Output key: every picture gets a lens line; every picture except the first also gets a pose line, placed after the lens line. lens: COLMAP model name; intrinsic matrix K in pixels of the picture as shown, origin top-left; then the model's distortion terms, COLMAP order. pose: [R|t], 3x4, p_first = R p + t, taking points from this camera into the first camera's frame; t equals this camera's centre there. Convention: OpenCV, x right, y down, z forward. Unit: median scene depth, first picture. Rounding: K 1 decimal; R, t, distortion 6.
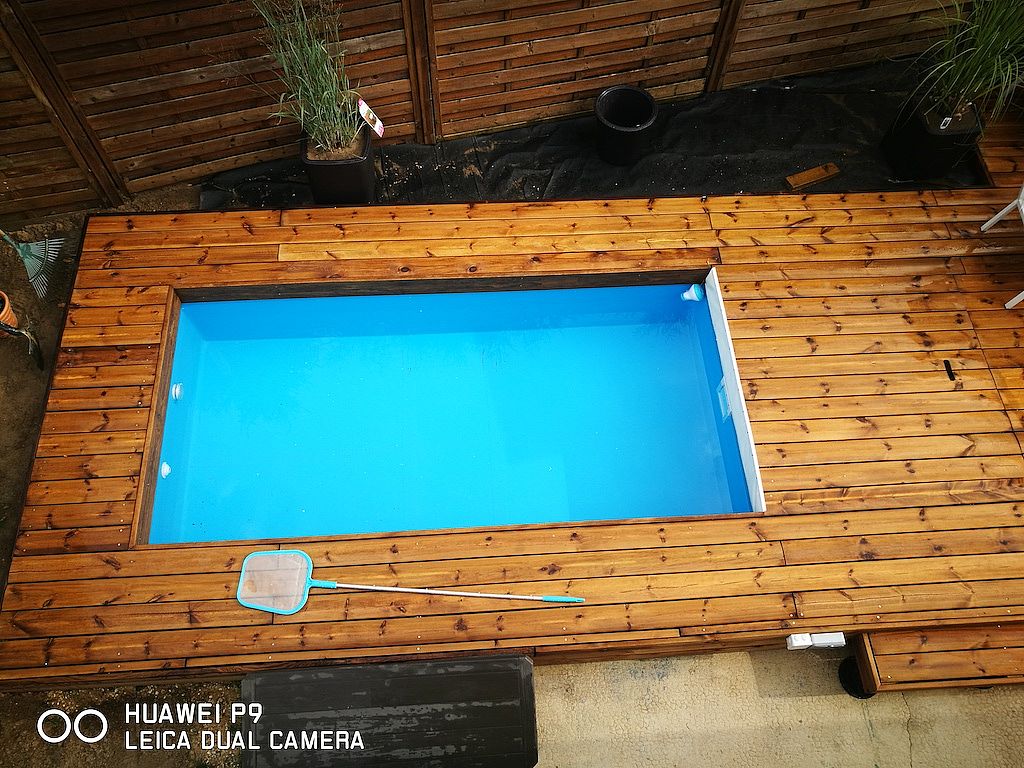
lens RADIAL K [[801.5, 0, 514.4], [0, 801.5, 390.7], [0, 0, 1]] dist [-0.025882, 0.033676]
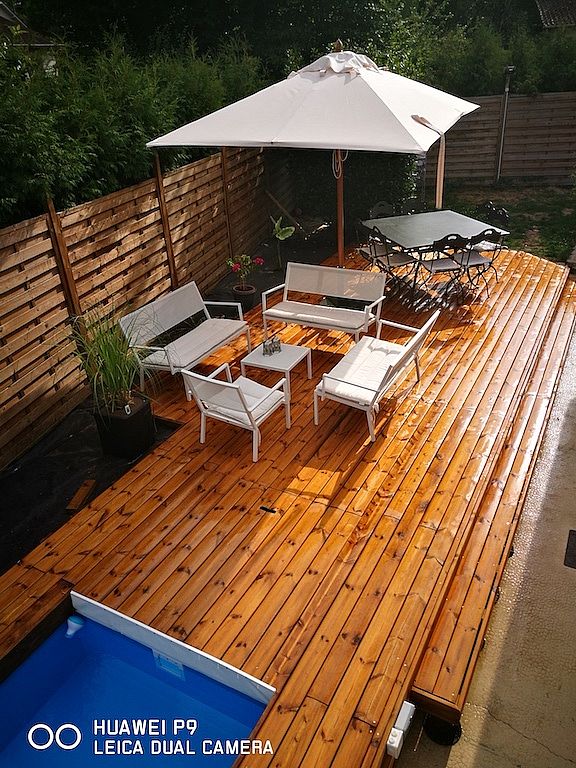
lens RADIAL K [[601.1, 0, 288.1], [0, 601.1, 385.3], [0, 0, 1]] dist [-0.025882, 0.033676]
pose [[0.530105, -0.462407, 0.710752, -0.041739], [0.784611, 0.585332, -0.204382, 0.080746], [-0.321519, 0.666008, 0.673097, 0.188109]]
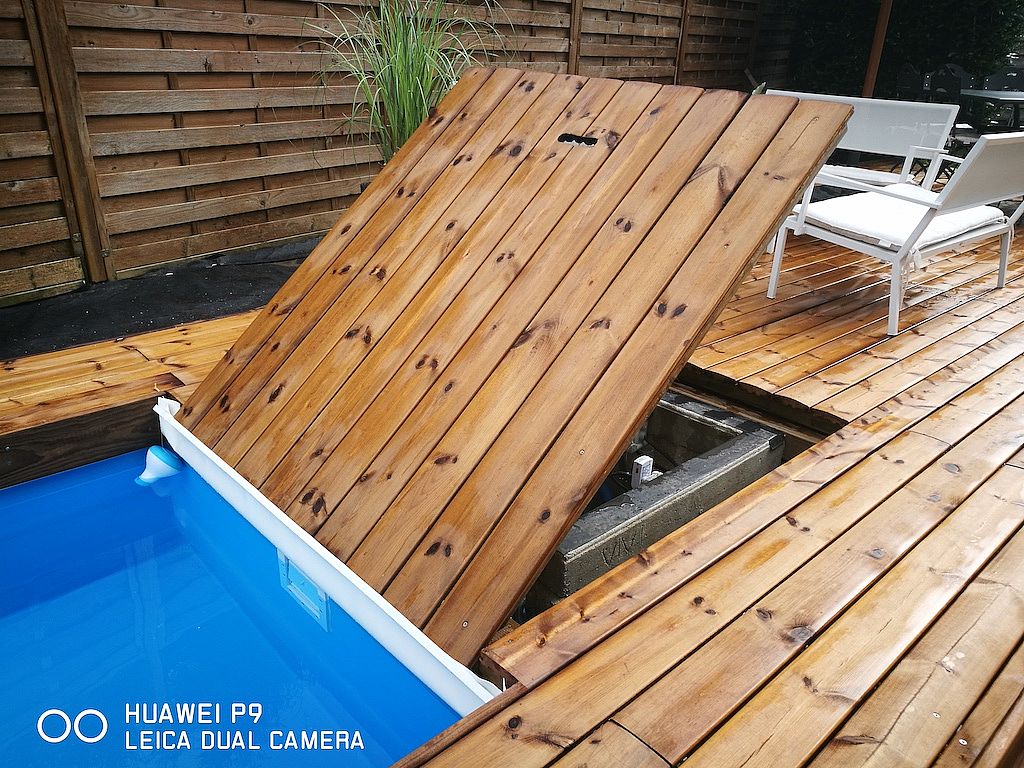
lens RADIAL K [[801.5, 0, 501.0], [0, 801.5, 387.4], [0, 0, 1]] dist [-0.025882, 0.033676]
pose [[0.779887, -0.259523, 0.569582, 0.132916], [0.552677, 0.712677, -0.432019, 0.182897], [-0.293809, 0.651721, 0.699240, 0.618543]]
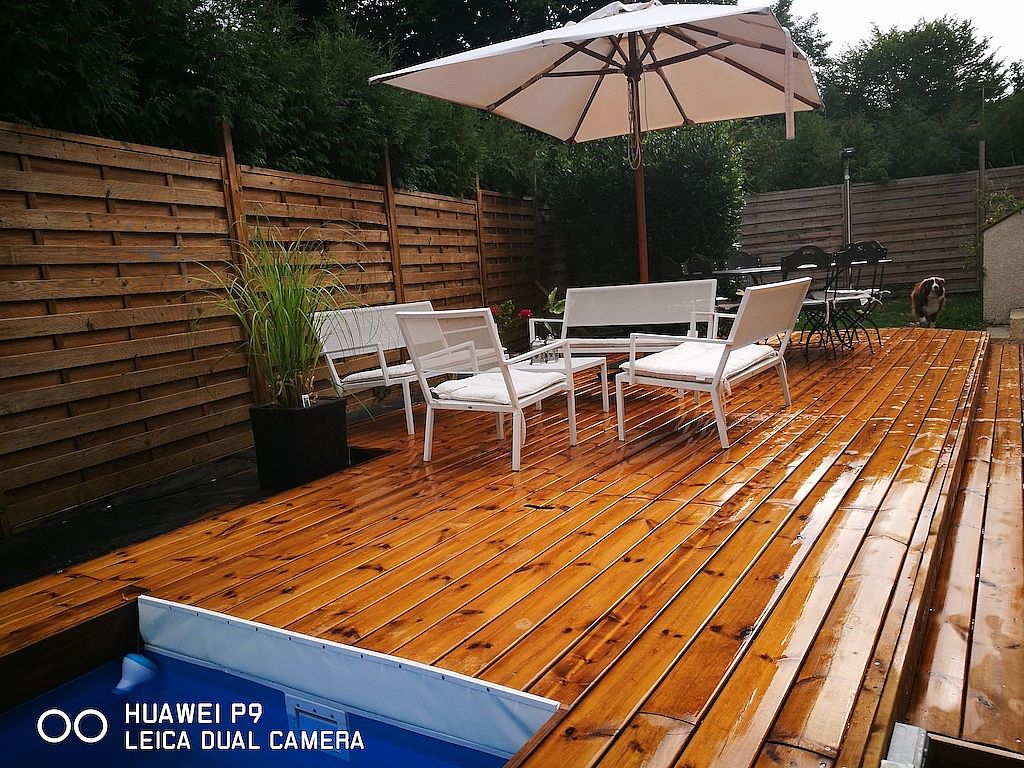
lens RADIAL K [[801.5, 0, 509.2], [0, 801.5, 382.8], [0, 0, 1]] dist [-0.025882, 0.033676]
pose [[0.581897, -0.196006, 0.789289, 0.002122], [0.764112, 0.464051, -0.448096, 0.213973], [-0.278441, 0.863851, 0.419800, 0.616301]]
